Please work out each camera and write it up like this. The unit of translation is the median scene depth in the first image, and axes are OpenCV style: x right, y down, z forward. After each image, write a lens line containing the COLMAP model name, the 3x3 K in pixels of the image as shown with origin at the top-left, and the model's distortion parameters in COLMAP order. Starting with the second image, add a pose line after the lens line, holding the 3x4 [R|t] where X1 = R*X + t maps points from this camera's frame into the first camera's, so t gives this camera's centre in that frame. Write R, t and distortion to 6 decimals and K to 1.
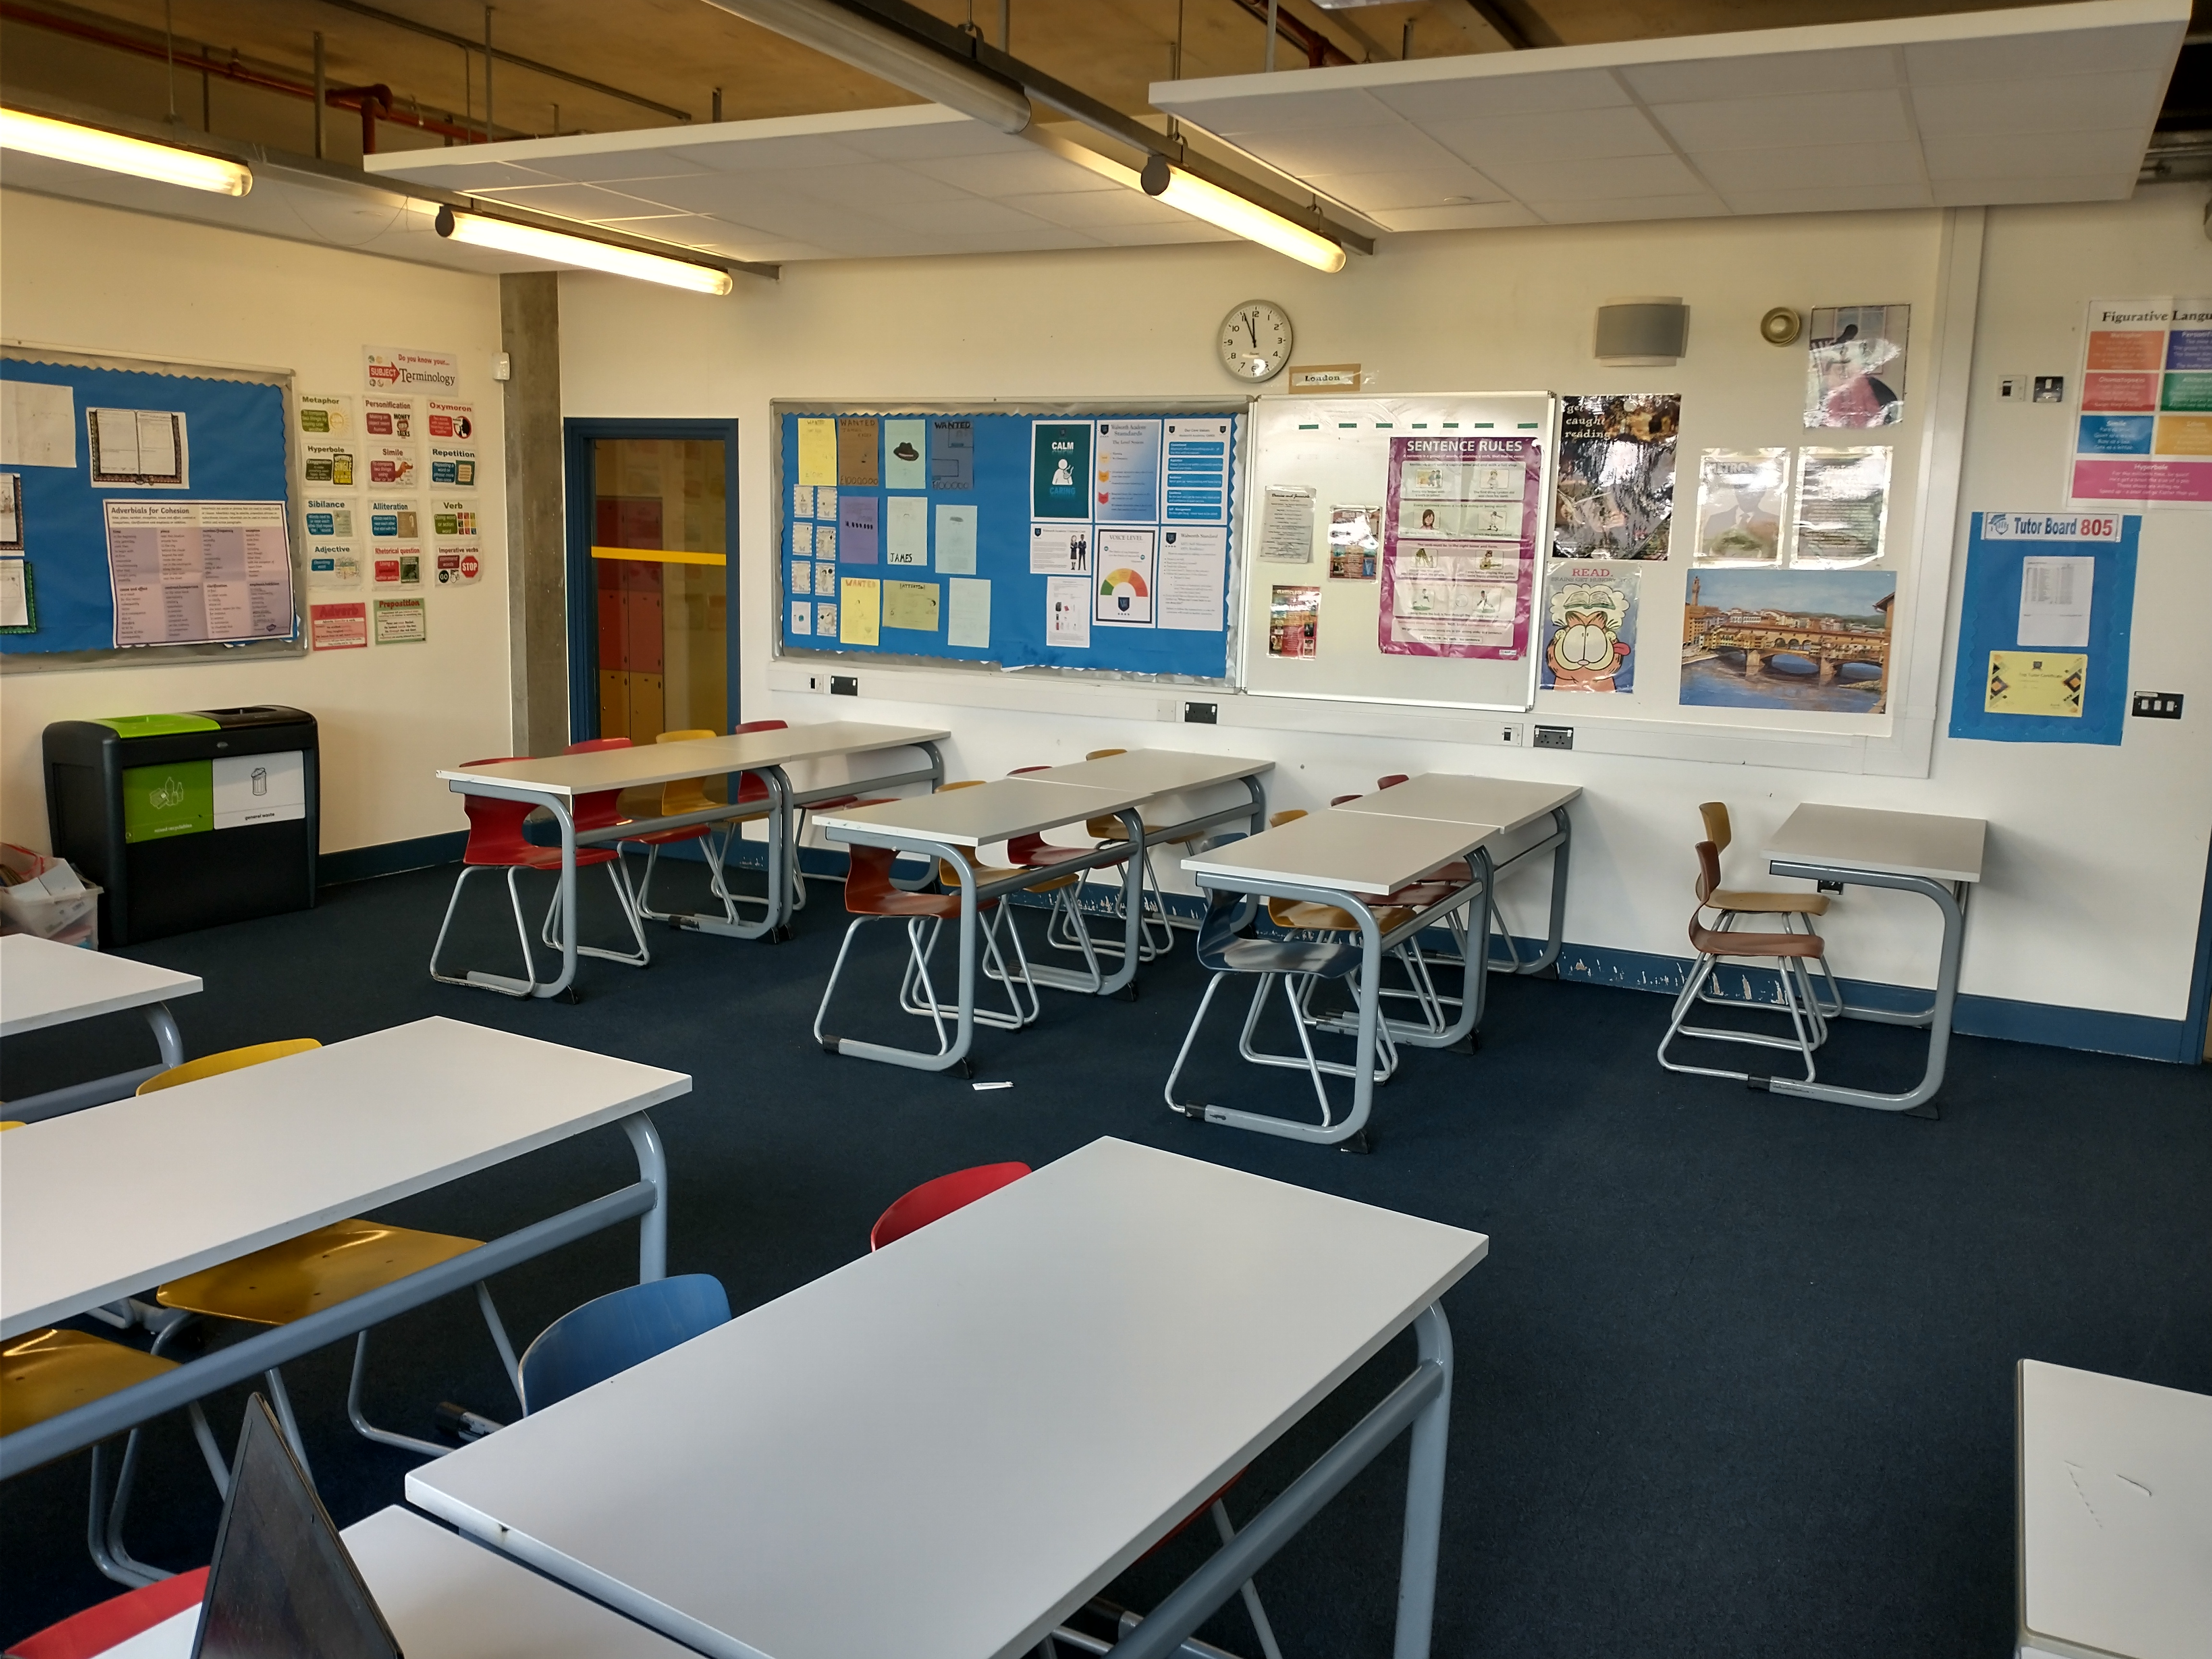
lens RADIAL K [[1756.1, 0, 1109.2], [0, 1756.1, 840.4], [0, 0, 1]] dist [0.029756, -0.078110]
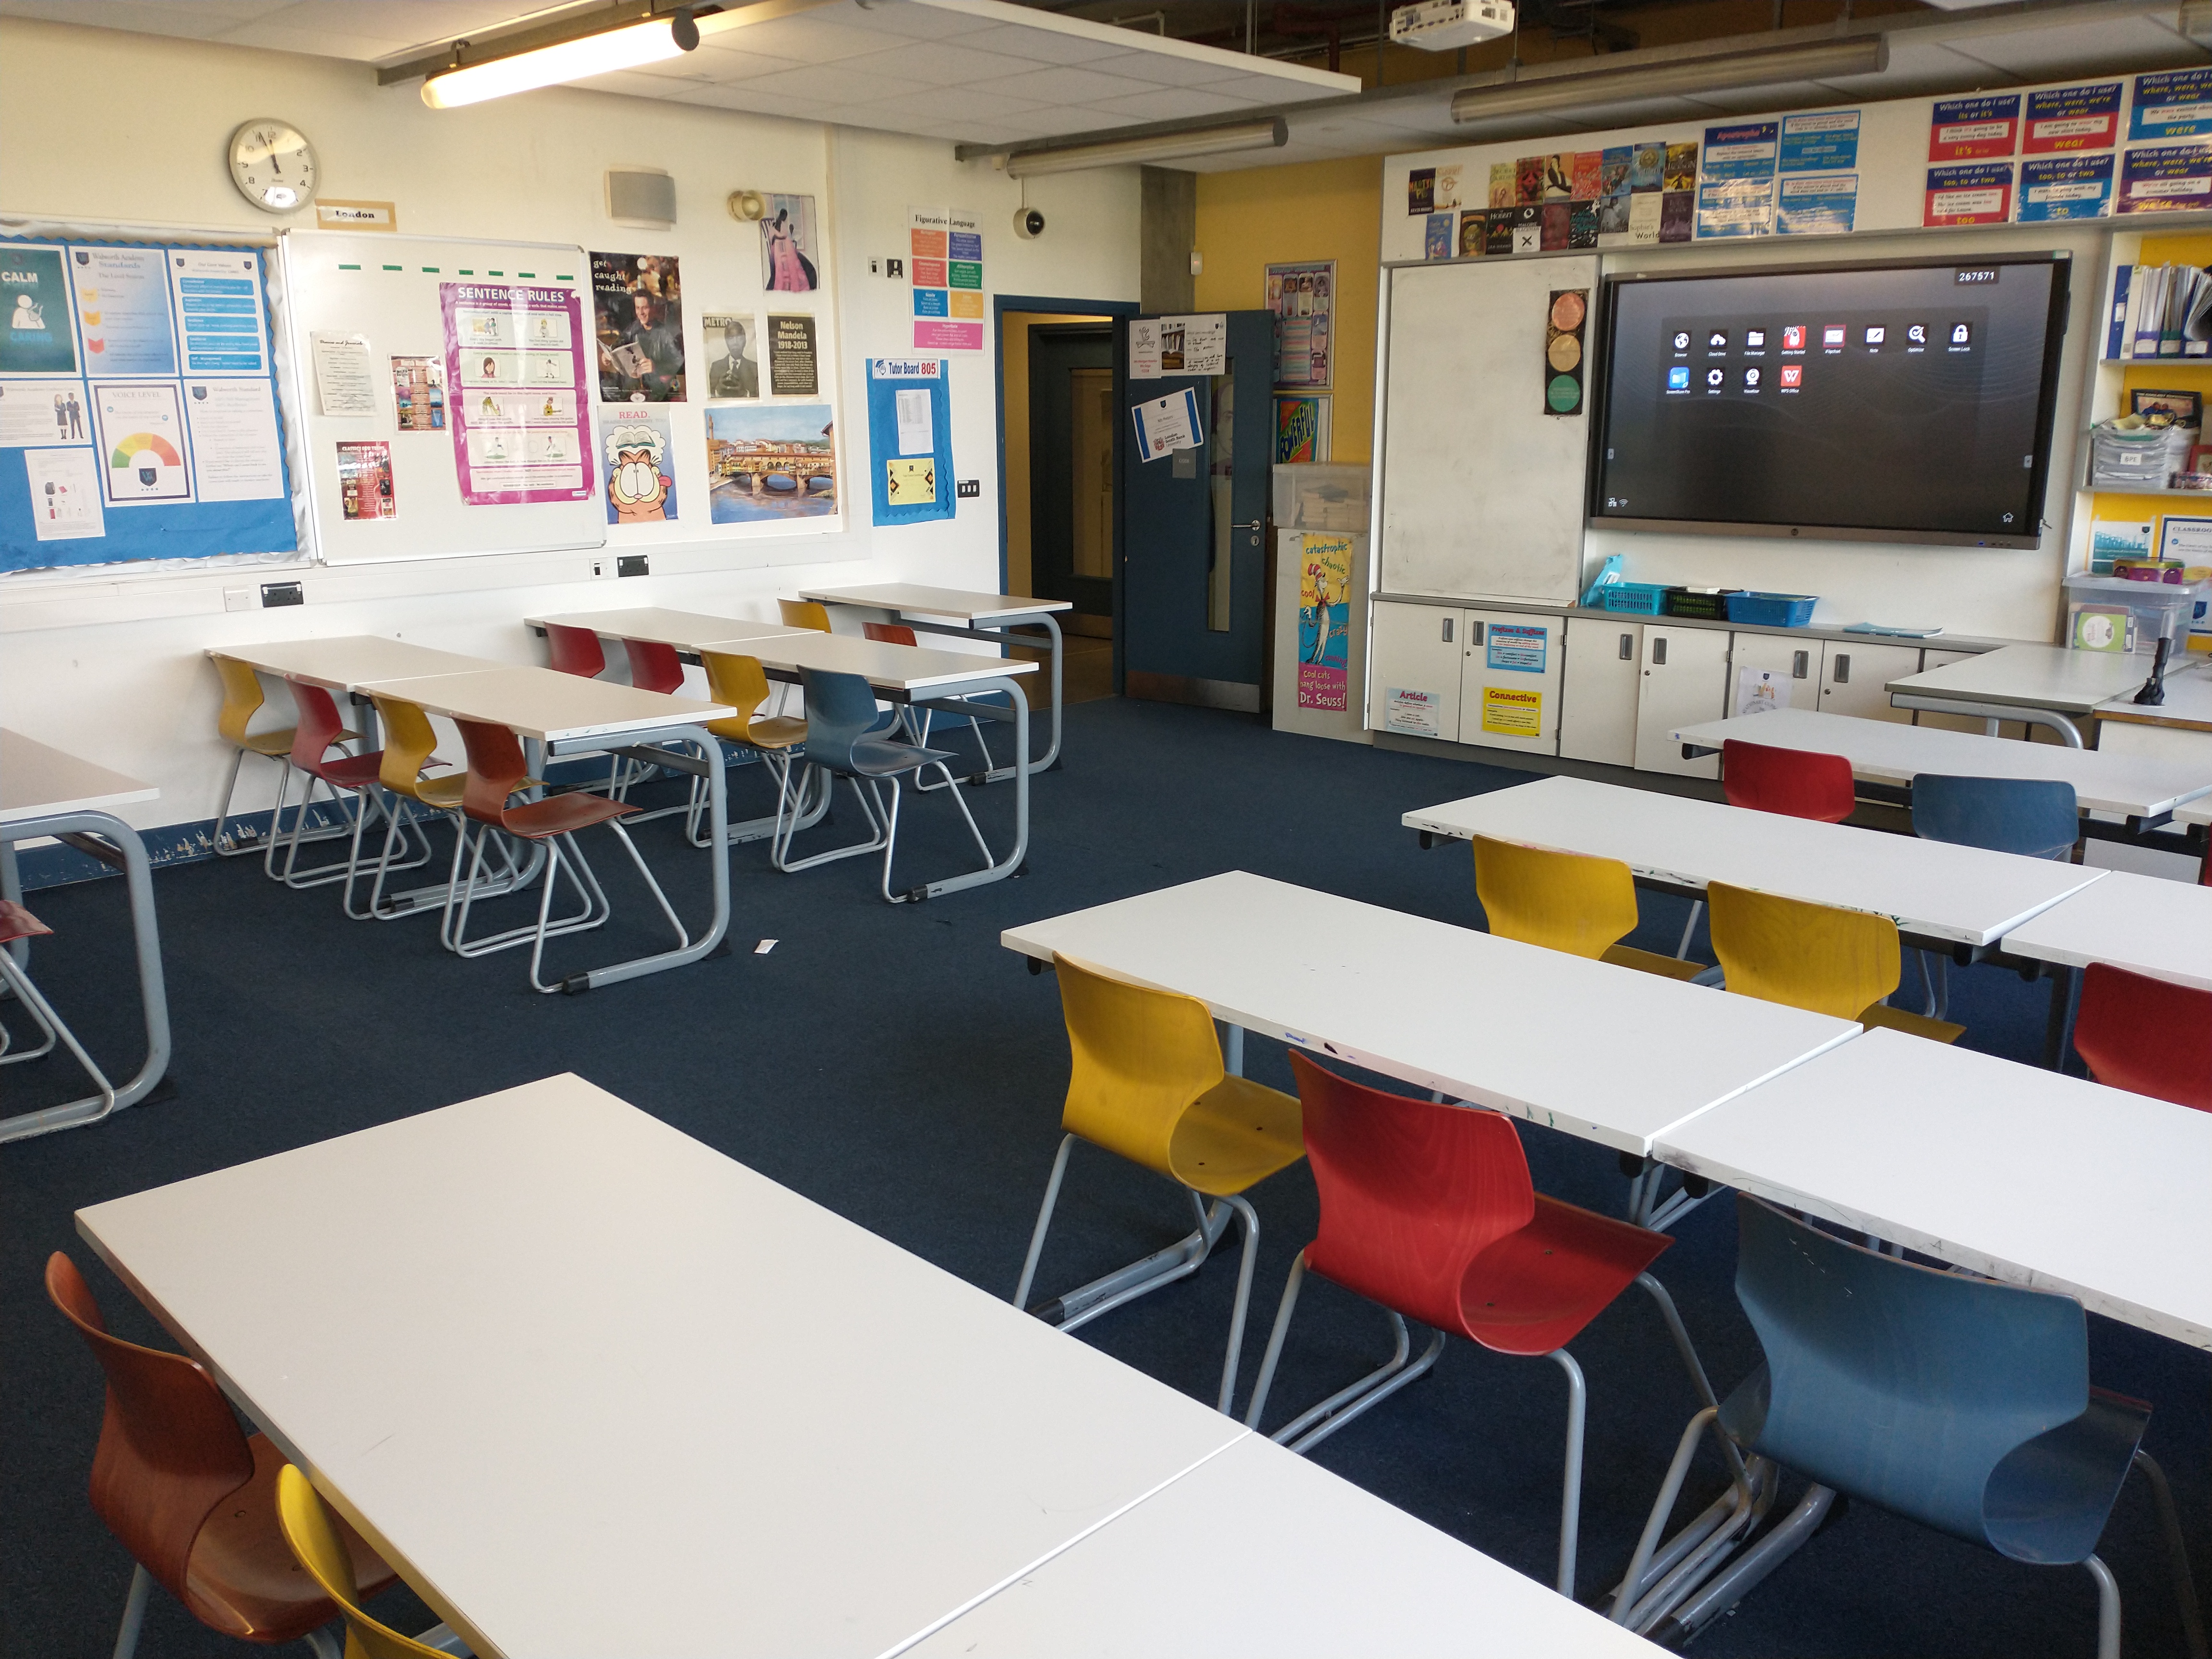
lens RADIAL K [[1756.1, 0, 1103.8], [0, 1756.1, 767.1], [0, 0, 1]] dist [0.029756, -0.078110]
pose [[0.312235, -0.219898, 0.924205, -0.731103], [0.175694, 0.969426, 0.171301, -0.076846], [-0.933617, 0.108891, 0.341323, 0.378499]]
